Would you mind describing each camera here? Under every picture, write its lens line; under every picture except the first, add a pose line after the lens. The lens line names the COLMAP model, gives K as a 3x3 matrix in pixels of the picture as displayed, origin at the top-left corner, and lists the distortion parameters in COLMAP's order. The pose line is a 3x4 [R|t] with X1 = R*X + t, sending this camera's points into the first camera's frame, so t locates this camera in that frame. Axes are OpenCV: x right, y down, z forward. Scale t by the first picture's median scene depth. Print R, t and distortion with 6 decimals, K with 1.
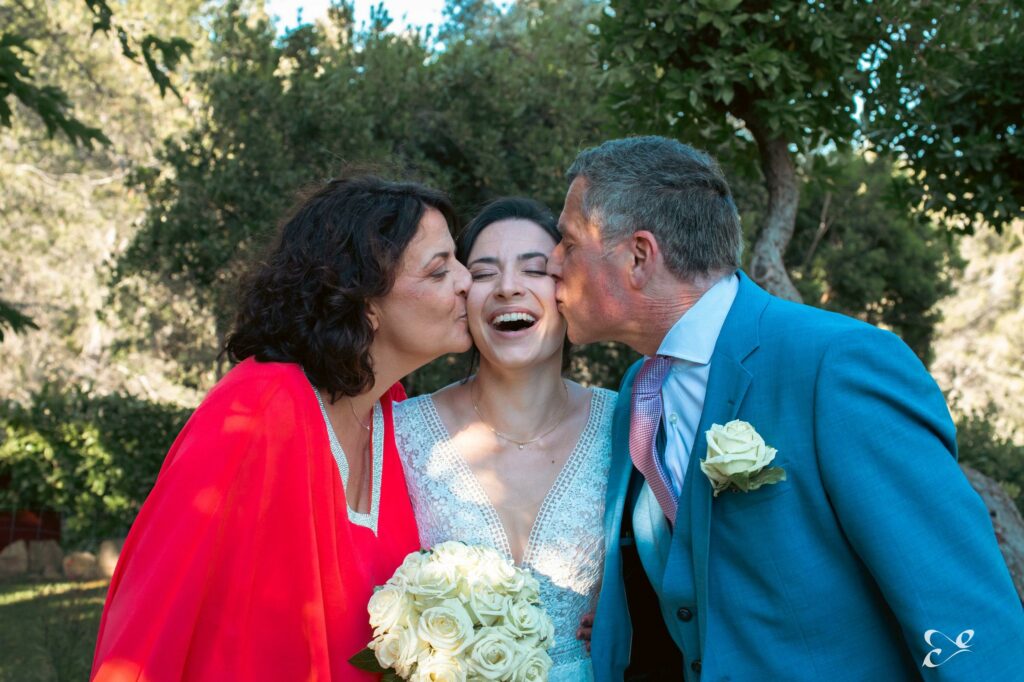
lens RADIAL K [[1127.9, 0, 512.0], [0, 1127.9, 341.0], [0, 0, 1]] dist [-0.016912, -0.012463]
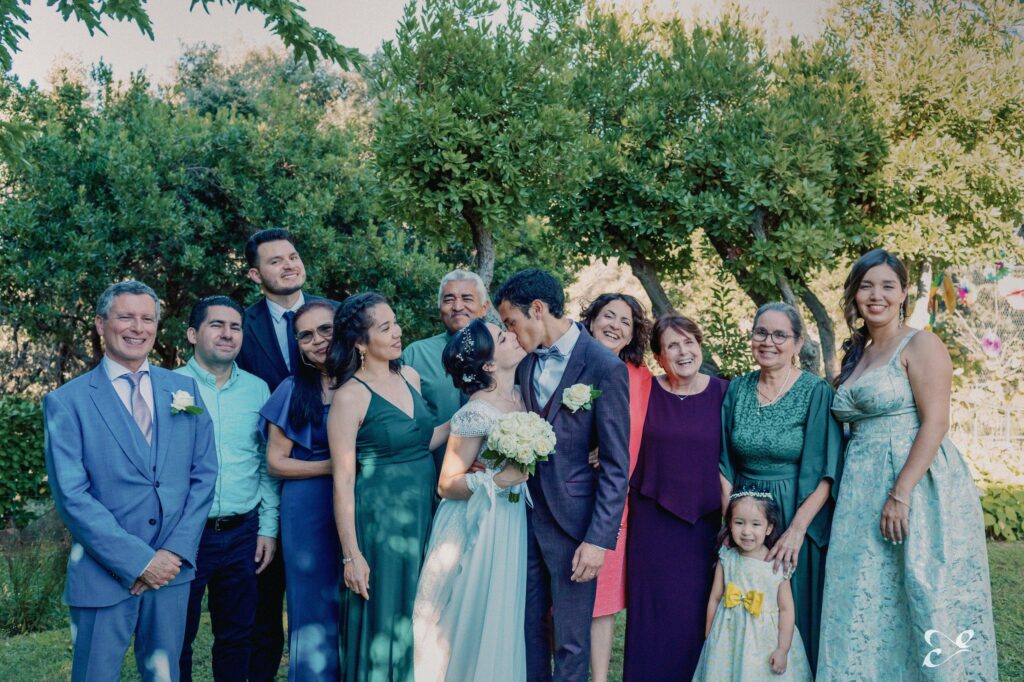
lens RADIAL K [[1127.9, 0, 512.0], [0, 1127.9, 341.0], [0, 0, 1]] dist [-0.016912, -0.012463]
pose [[0.948155, -0.049782, 0.313885, -0.152168], [0.040678, 0.998542, 0.035492, -0.033408], [-0.315195, -0.020884, 0.948797, -0.366546]]
